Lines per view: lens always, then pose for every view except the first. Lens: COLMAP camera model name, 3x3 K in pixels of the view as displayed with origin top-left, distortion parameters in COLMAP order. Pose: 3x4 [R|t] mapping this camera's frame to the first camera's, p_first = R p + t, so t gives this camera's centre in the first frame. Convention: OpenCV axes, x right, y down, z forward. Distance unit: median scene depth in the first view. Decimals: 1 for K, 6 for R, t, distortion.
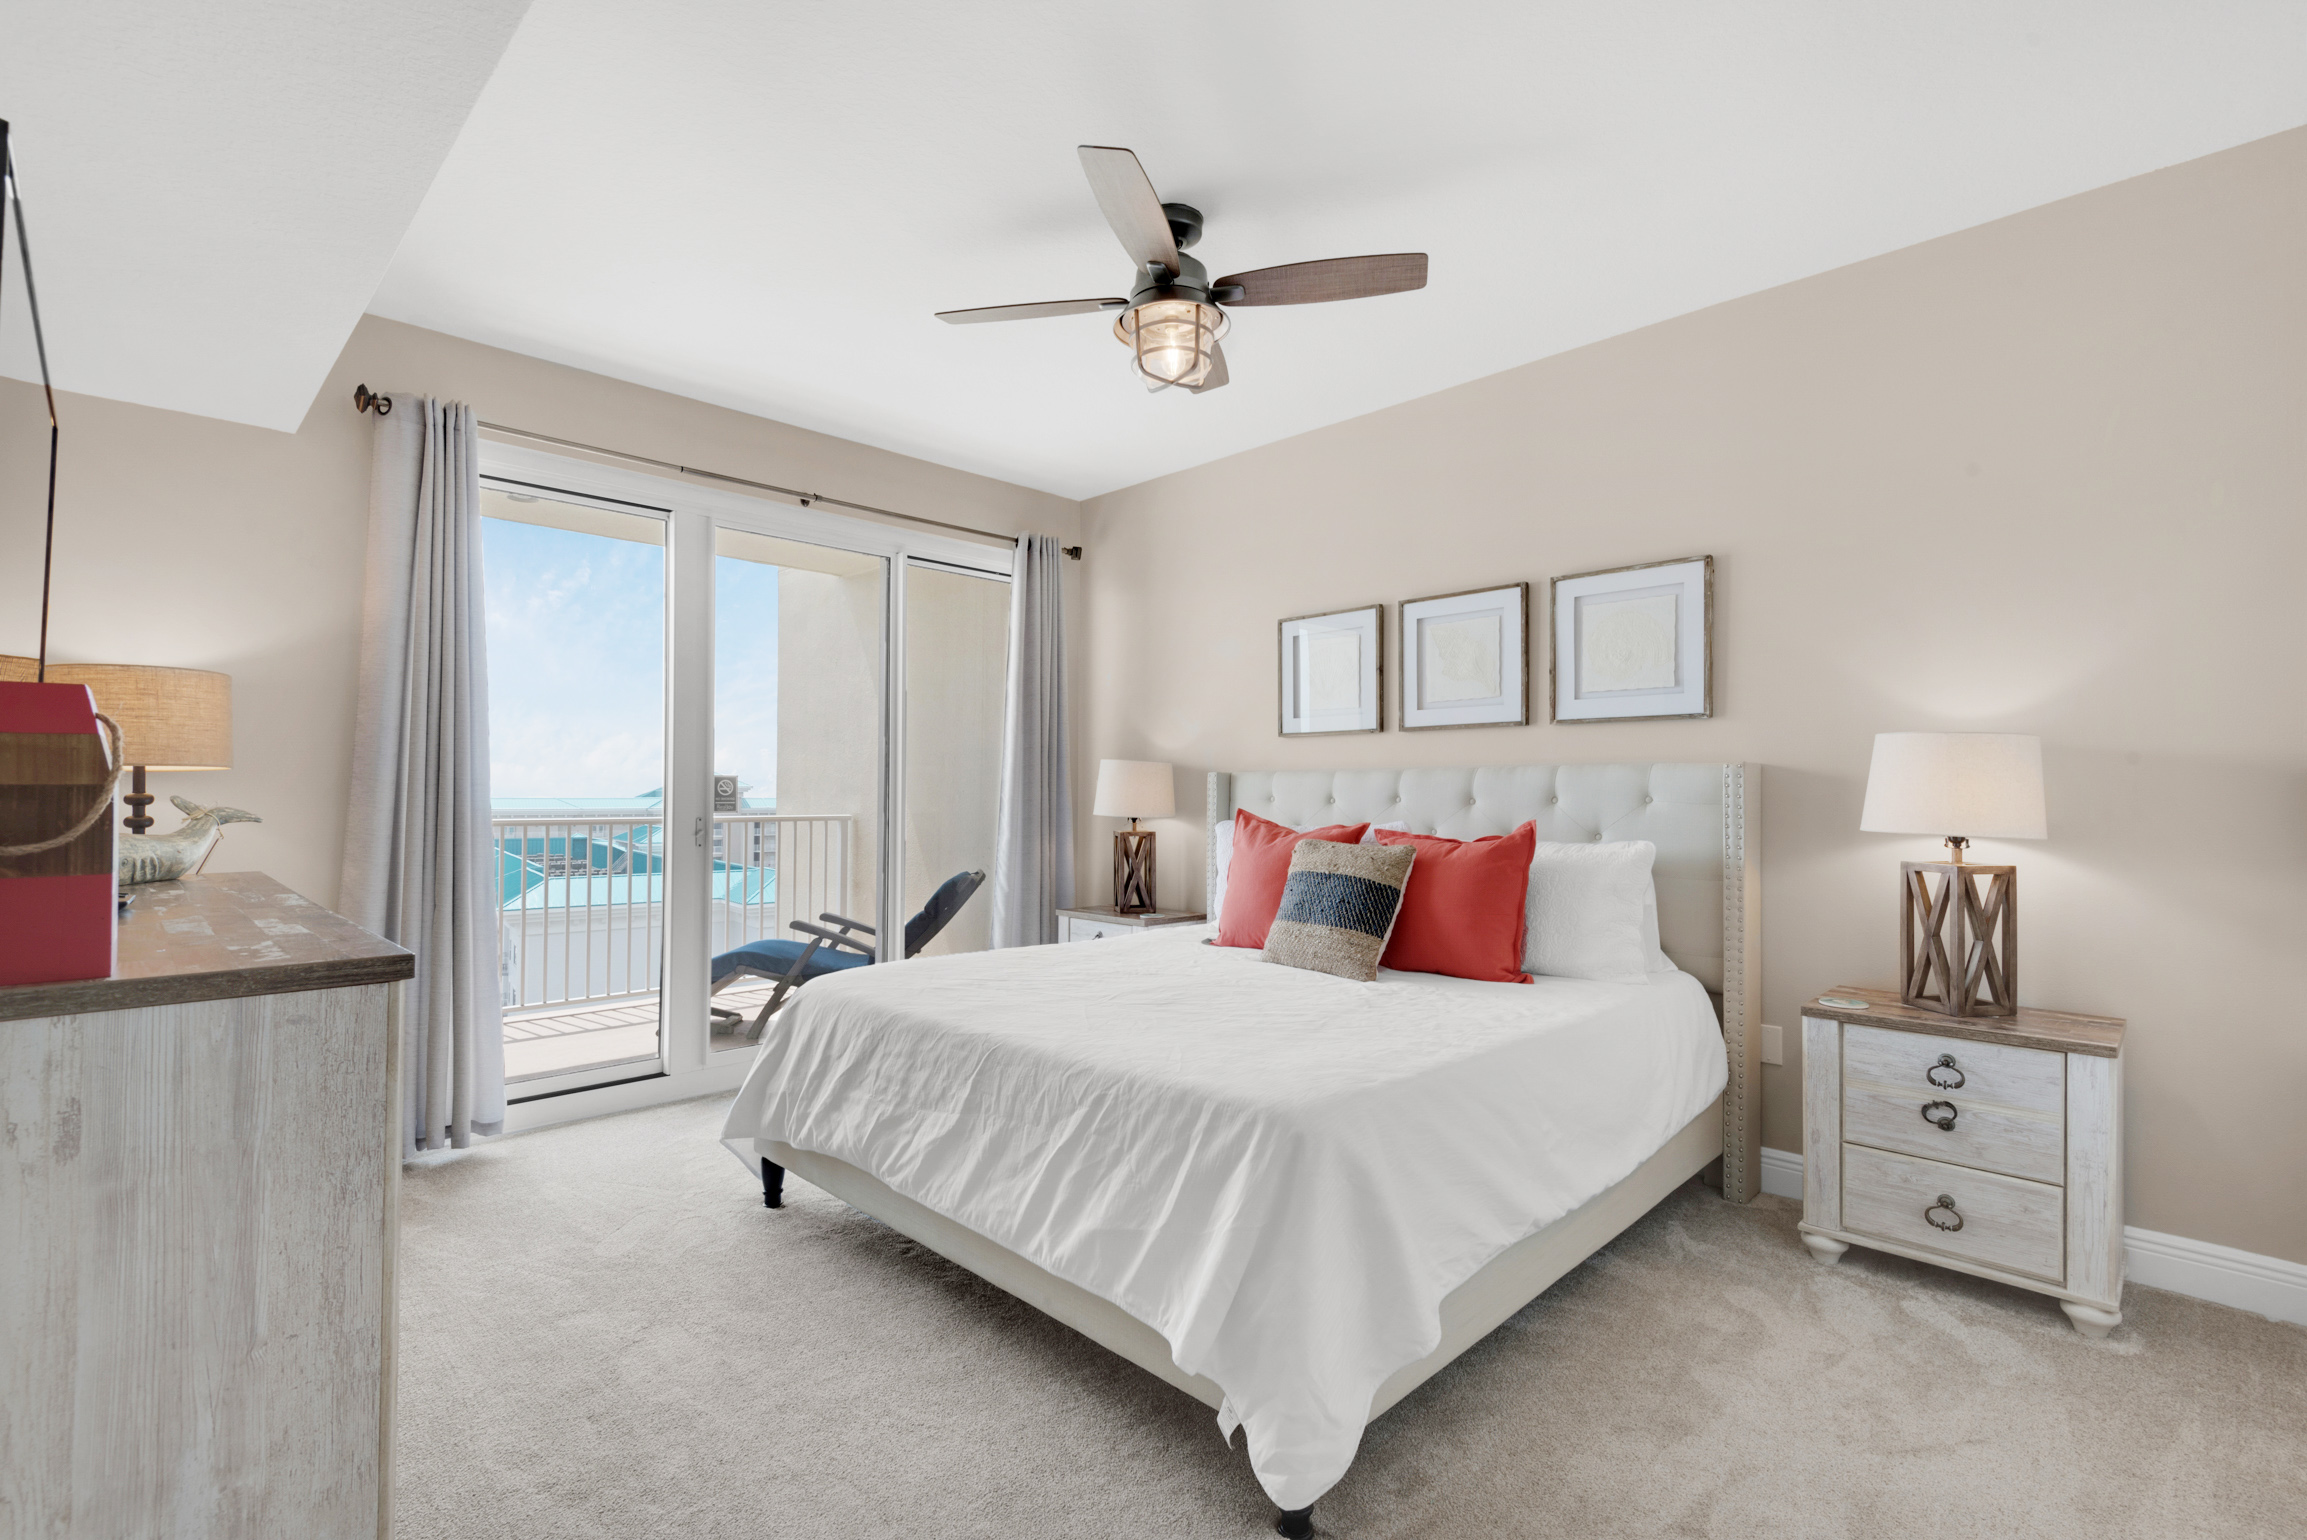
lens RADIAL K [[1034.1, 0, 1147.6], [0, 1034.1, 777.9], [0, 0, 1]] dist [0.051413, -0.025065]
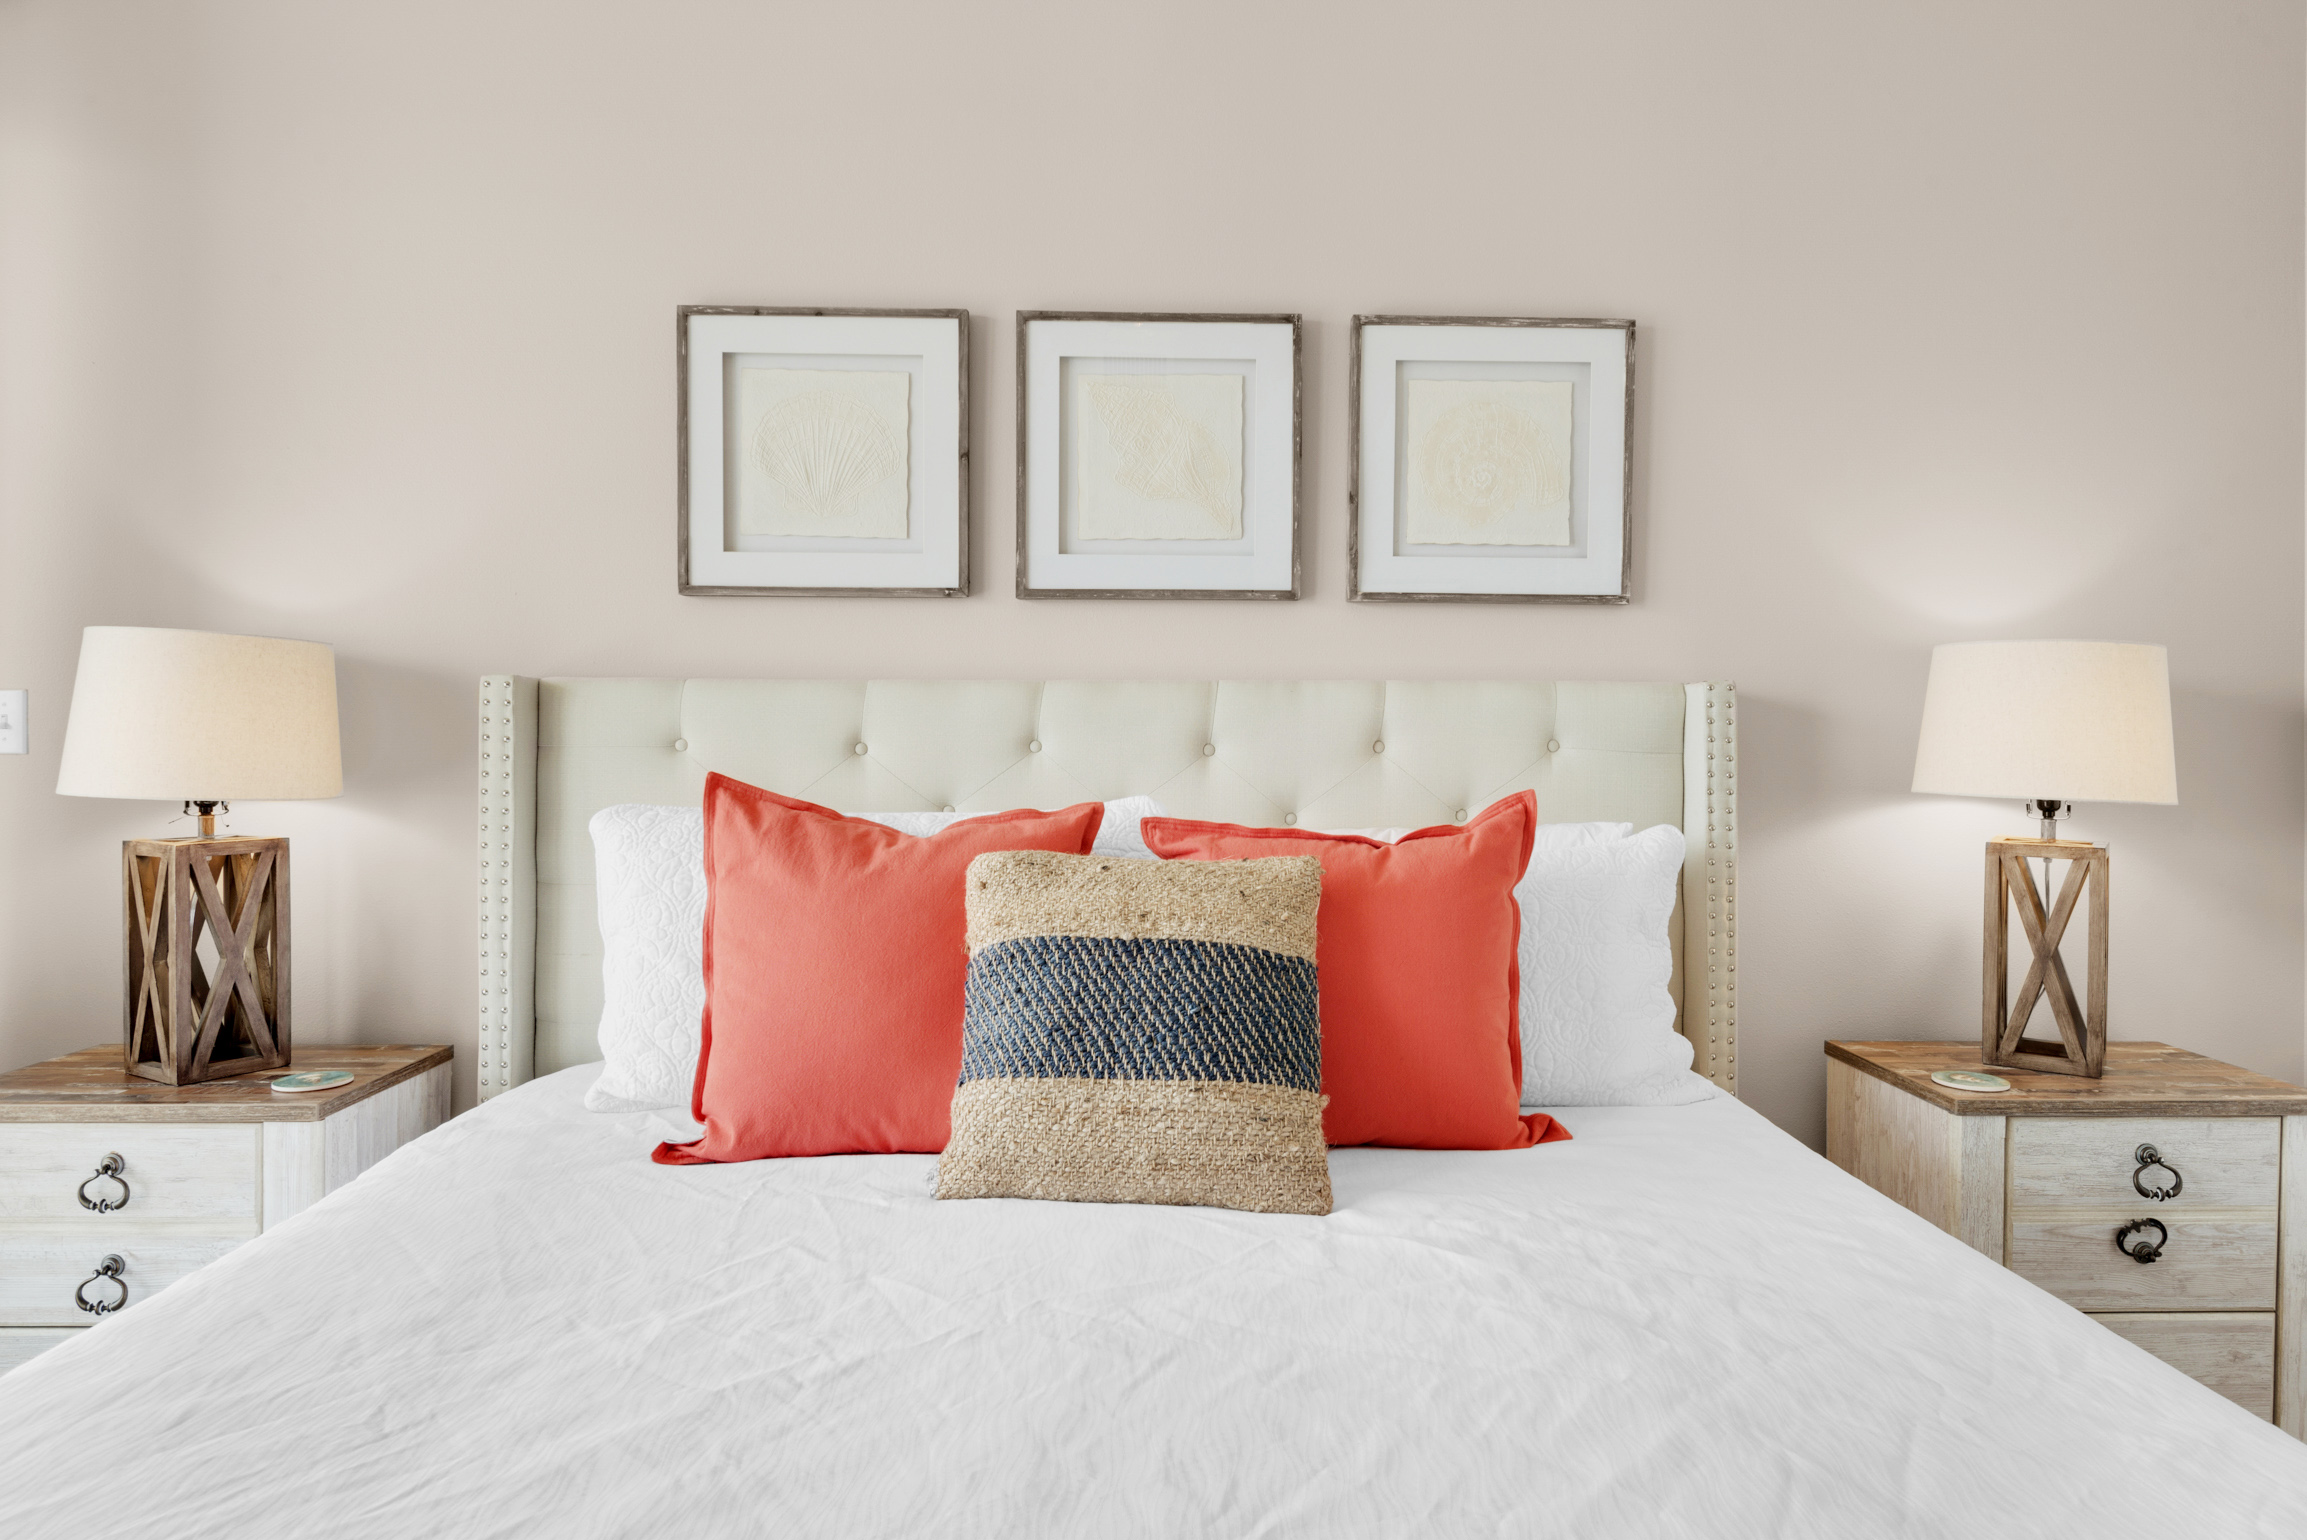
lens RADIAL K [[1427.9, 0, 1153.8], [0, 1427.9, 745.0], [0, 0, 1]] dist [0.005857, -0.001632]
pose [[0.678721, -0.003212, 0.734390, -0.213954], [-0.014804, 0.999727, 0.018054, 0.009404], [-0.734247, -0.023126, 0.678488, 0.635505]]
